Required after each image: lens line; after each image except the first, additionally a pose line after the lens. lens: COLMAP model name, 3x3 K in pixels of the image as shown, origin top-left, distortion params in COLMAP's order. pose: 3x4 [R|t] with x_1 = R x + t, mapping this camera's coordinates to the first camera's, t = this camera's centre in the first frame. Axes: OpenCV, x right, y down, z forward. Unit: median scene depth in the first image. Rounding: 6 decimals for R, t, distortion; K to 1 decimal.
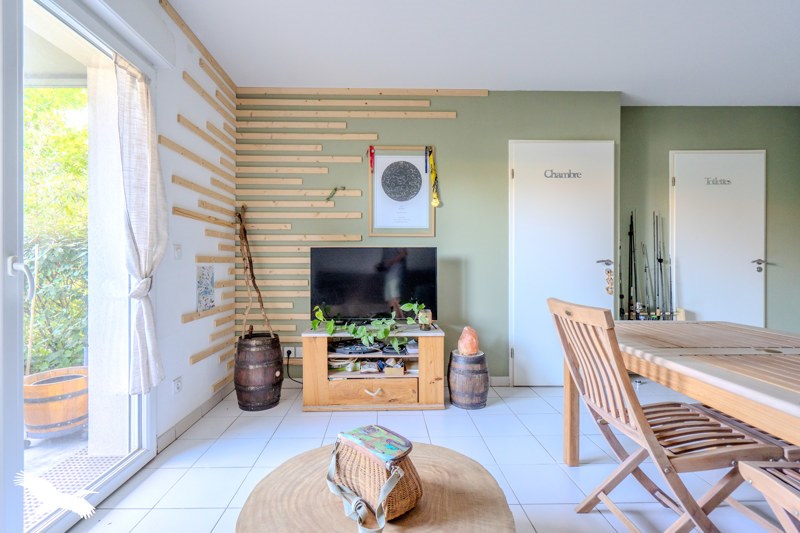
lens RADIAL K [[373.8, 0, 398.8], [0, 373.8, 265.9], [0, 0, 1]] dist [0.001583, -0.001263]
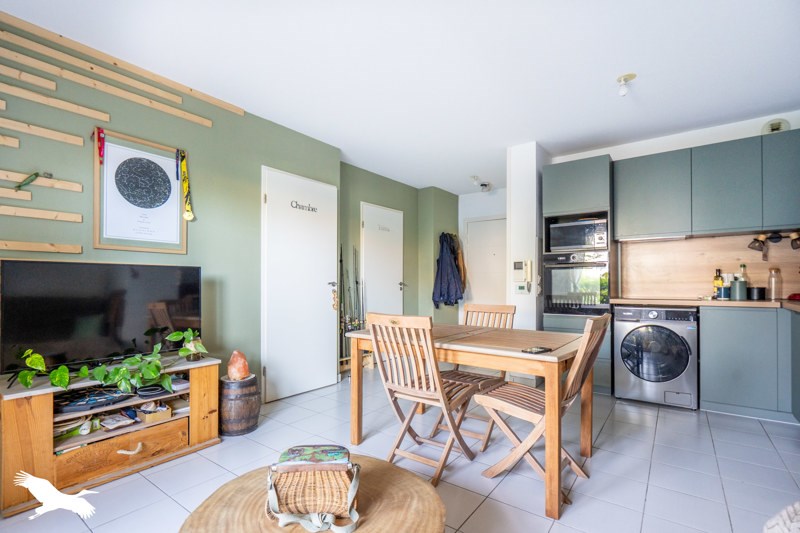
lens RADIAL K [[373.8, 0, 403.2], [0, 373.8, 283.9], [0, 0, 1]] dist [0.001583, -0.001263]
pose [[0.612164, 0.002766, 0.790726, -0.294039], [0.001963, 0.999985, -0.005018, -0.003601], [-0.790728, 0.004624, 0.612150, 0.062937]]
